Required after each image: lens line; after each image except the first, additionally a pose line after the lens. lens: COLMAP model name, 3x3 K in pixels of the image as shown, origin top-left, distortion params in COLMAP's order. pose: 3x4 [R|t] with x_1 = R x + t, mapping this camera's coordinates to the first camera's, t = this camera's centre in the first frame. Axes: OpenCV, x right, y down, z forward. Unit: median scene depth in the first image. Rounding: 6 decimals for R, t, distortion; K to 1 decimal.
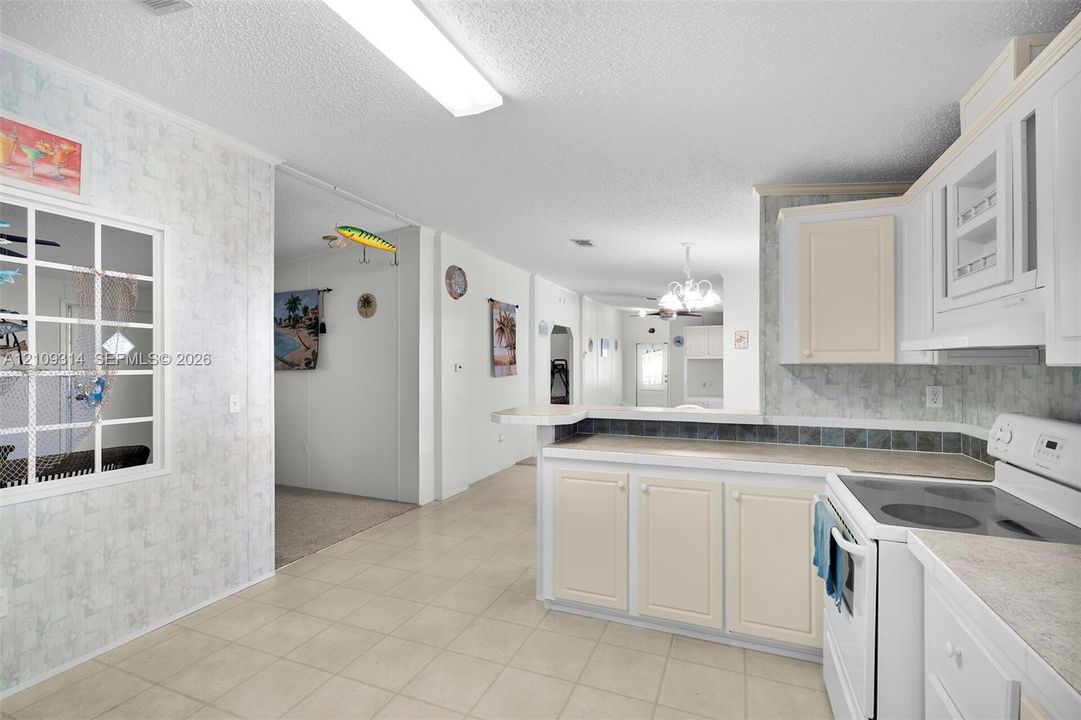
lens RADIAL K [[495.5, 0, 541.5], [0, 495.5, 368.0], [0, 0, 1]] dist [-0.001352, 0.000241]
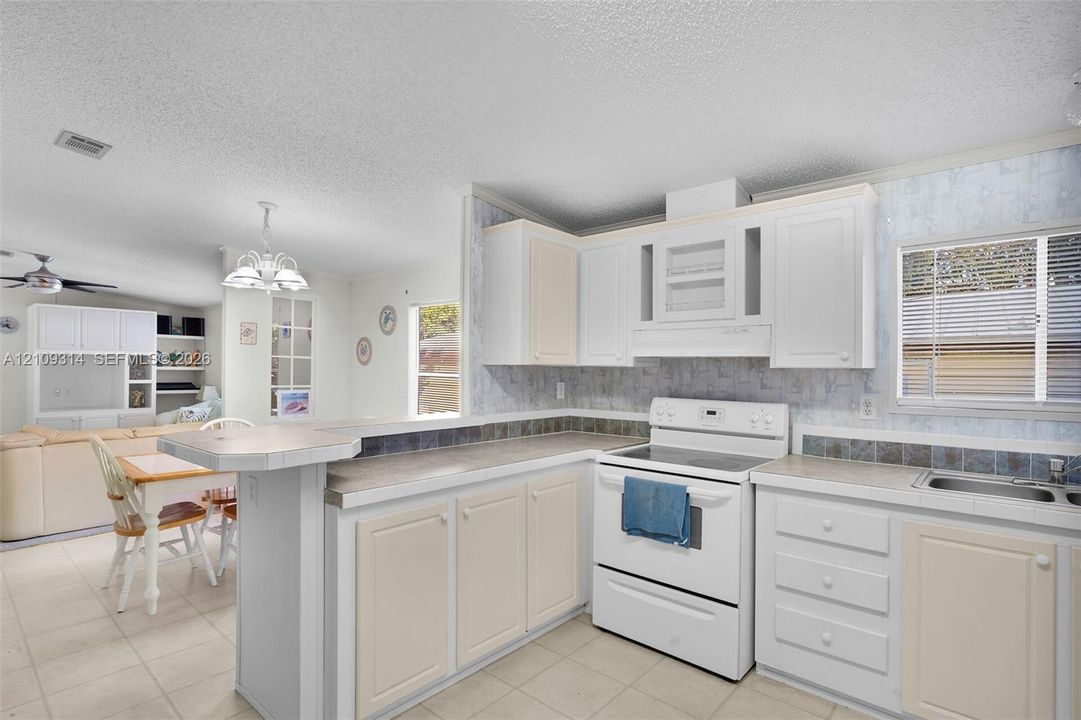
lens RADIAL K [[543.0, 0, 543.3], [0, 543.0, 368.3], [0, 0, 1]] dist [-0.004547, -0.000177]
pose [[0.329047, 0.002641, 0.944310, -0.577942], [-0.002121, 0.999996, -0.002057, 0.001812], [-0.944311, -0.001326, 0.329051, 0.547655]]
